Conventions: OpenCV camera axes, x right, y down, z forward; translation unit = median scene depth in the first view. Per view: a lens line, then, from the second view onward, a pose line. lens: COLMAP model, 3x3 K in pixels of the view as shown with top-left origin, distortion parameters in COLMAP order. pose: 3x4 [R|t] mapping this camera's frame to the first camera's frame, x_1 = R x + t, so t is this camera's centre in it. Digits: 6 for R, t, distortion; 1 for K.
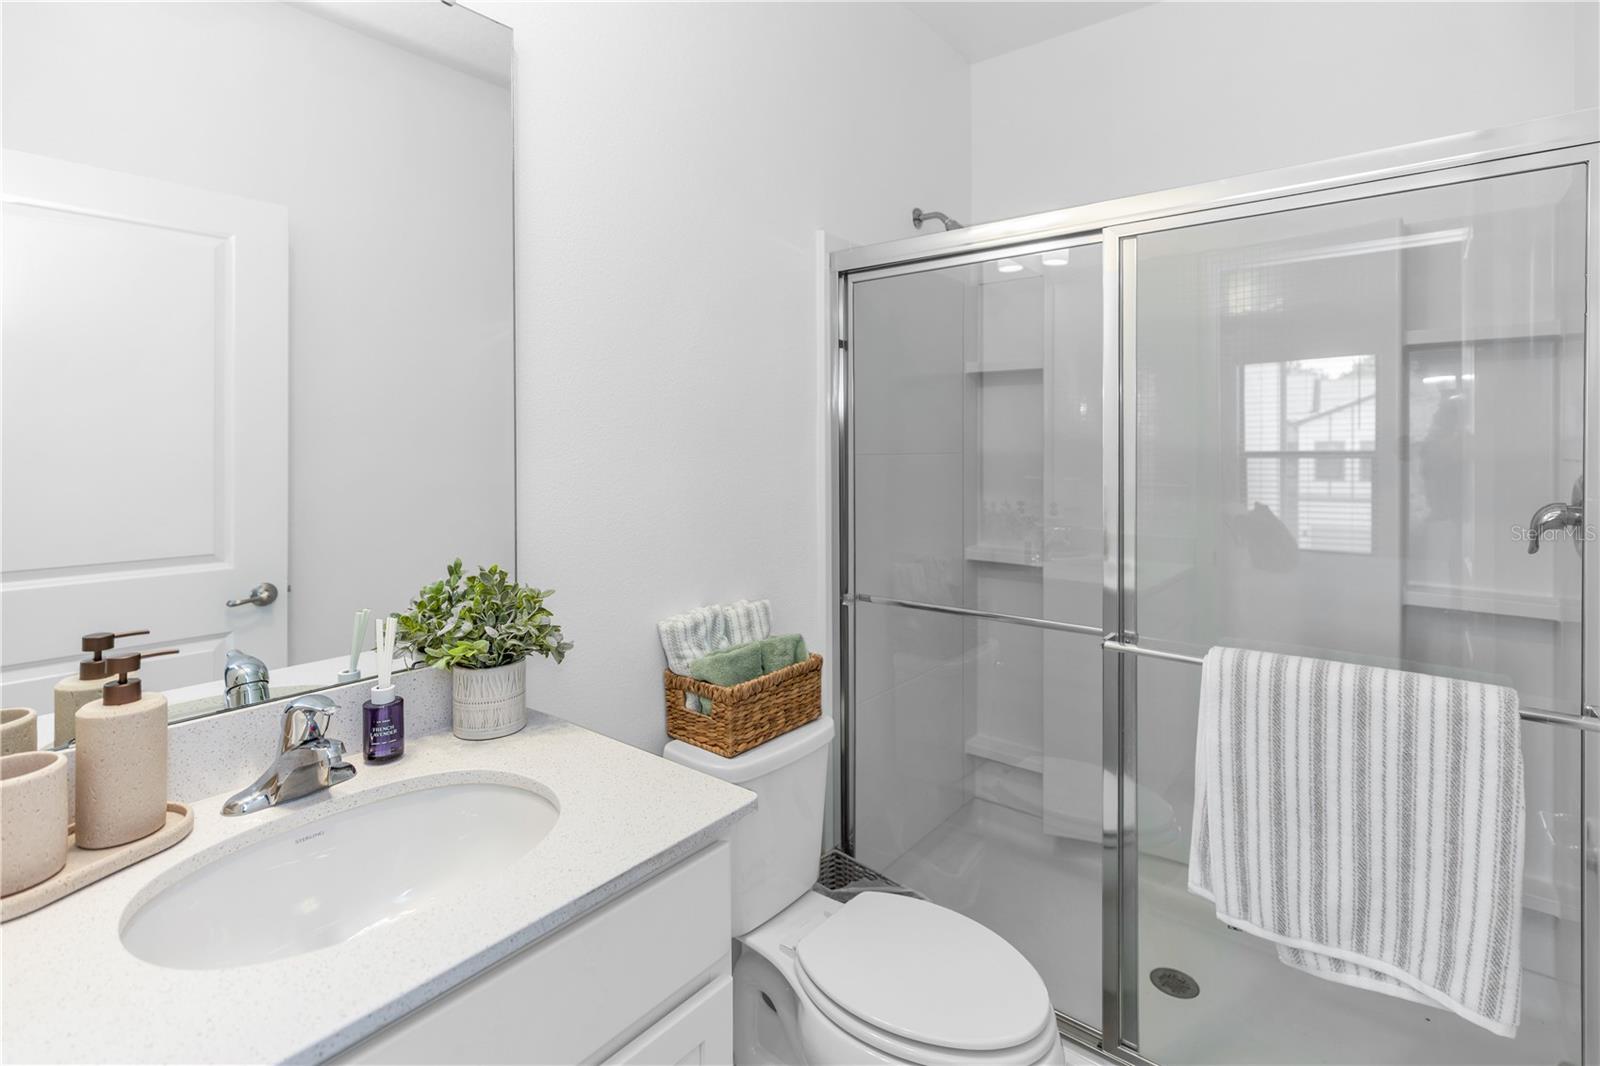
lens RADIAL K [[763.8, 0, 834.7], [0, 763.8, 457.3], [0, 0, 1]] dist [0.019642, 0.000265]
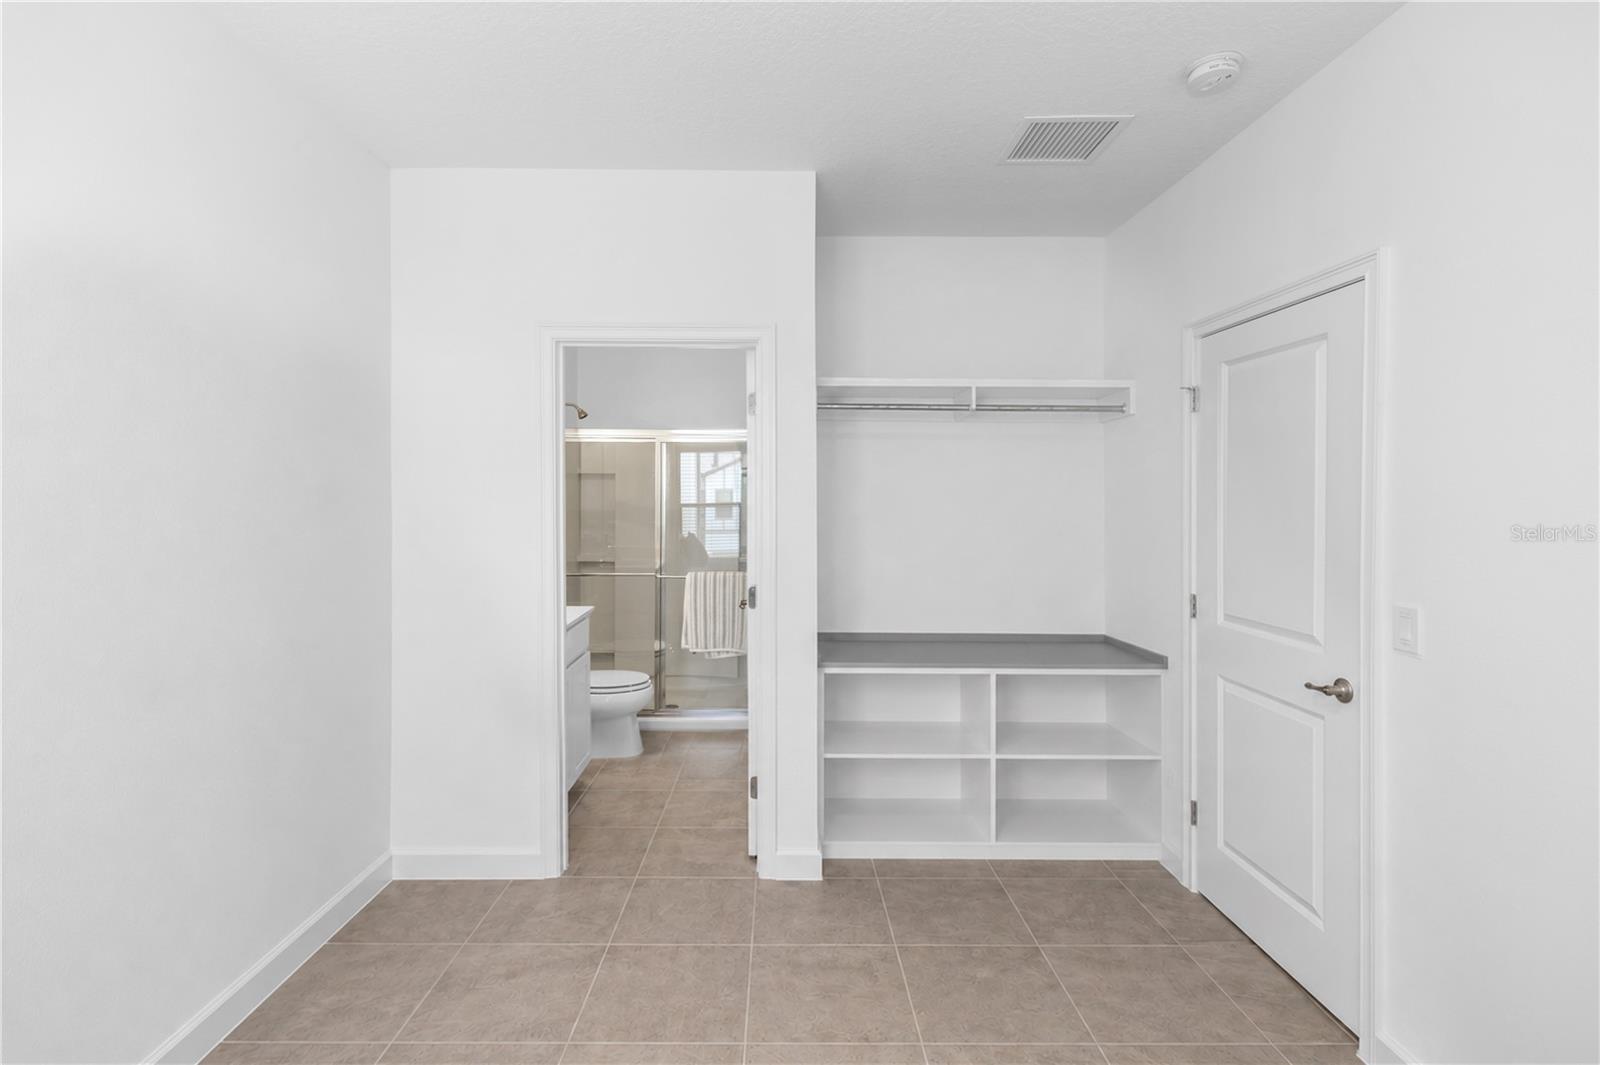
lens RADIAL K [[729.8, 0, 778.0], [0, 729.8, 494.8], [0, 0, 1]] dist [0.016578, -0.000342]
pose [[0.800136, -0.002086, 0.599815, -1.091805], [0.006901, 0.999960, -0.005728, -0.068882], [-0.599779, 0.008722, 0.800118, -1.765049]]
